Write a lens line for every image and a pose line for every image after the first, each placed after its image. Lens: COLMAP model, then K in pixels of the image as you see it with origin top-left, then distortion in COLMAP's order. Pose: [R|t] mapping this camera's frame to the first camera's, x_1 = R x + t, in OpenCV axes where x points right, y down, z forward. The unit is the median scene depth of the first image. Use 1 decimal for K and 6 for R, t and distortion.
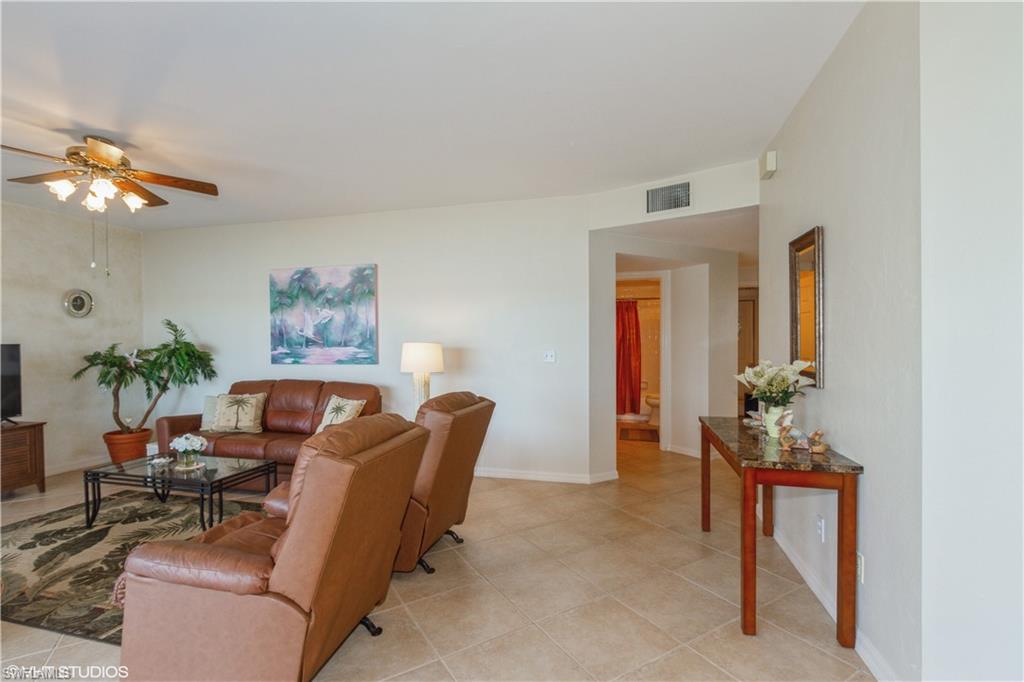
lens RADIAL K [[469.7, 0, 509.6], [0, 469.7, 351.0], [0, 0, 1]] dist [-0.001333, -0.000900]
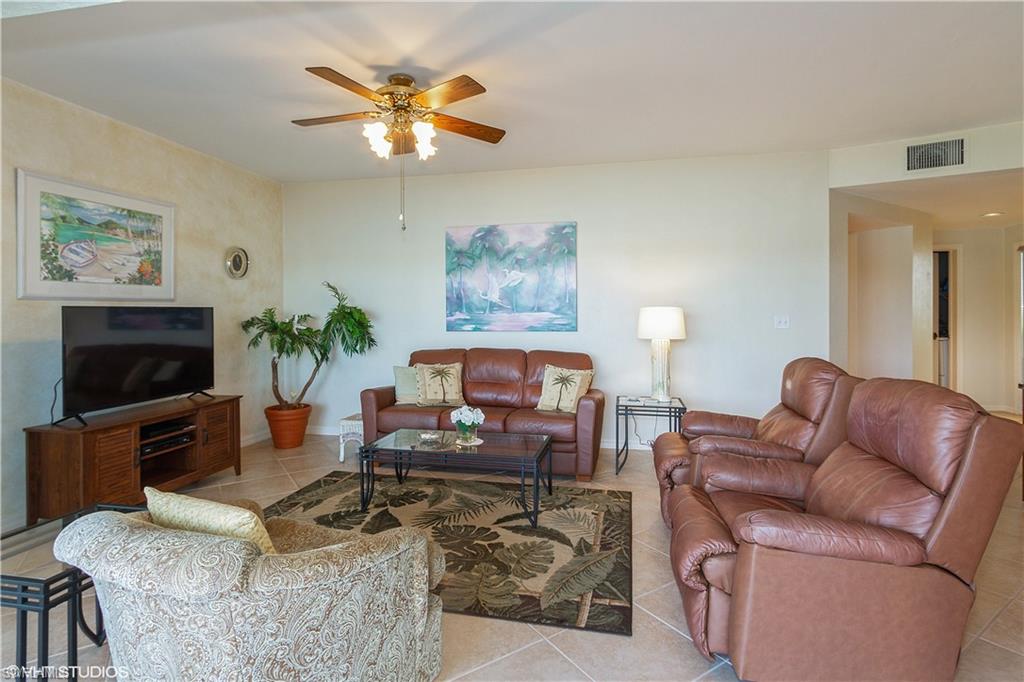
lens RADIAL K [[516.0, 0, 513.4], [0, 516.0, 318.8], [0, 0, 1]] dist [-0.004136, -0.000527]
pose [[0.998967, 0.002418, 0.045368, -0.445074], [-0.002112, 0.999975, -0.006781, 0.010695], [-0.045384, 0.006678, 0.998947, 0.002304]]
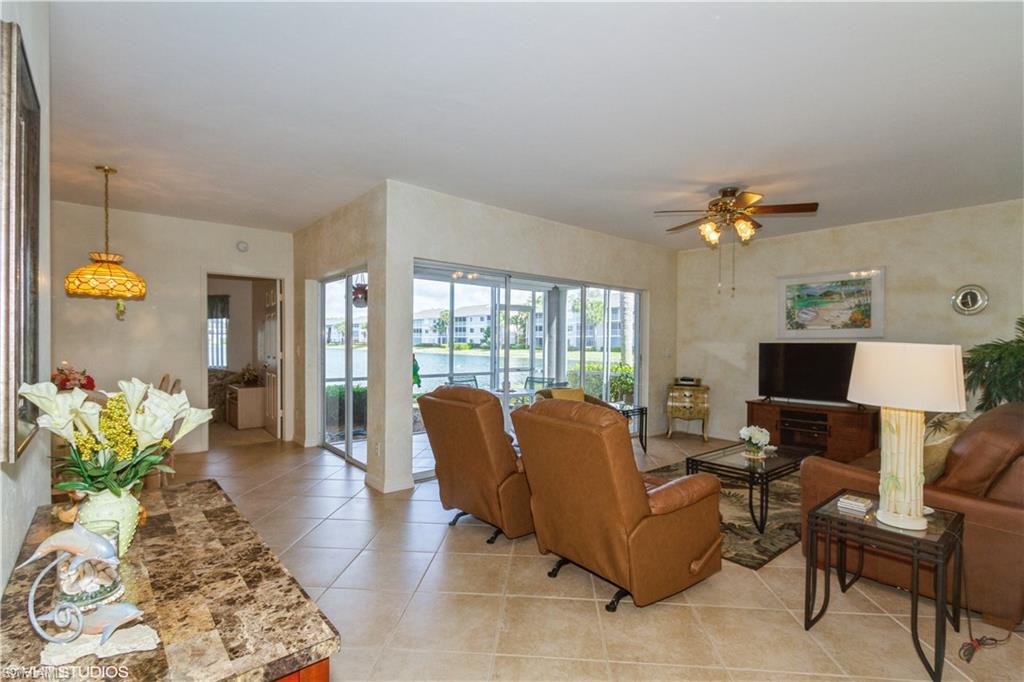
lens RADIAL K [[482.2, 0, 512.0], [0, 482.2, 341.0], [0, 0, 1]] dist [0.002675, -0.000941]
pose [[-0.571133, -0.002719, -0.820853, 0.382133], [-0.016642, 0.999827, 0.008267, -0.012715], [0.820689, 0.018382, -0.571080, 0.813181]]
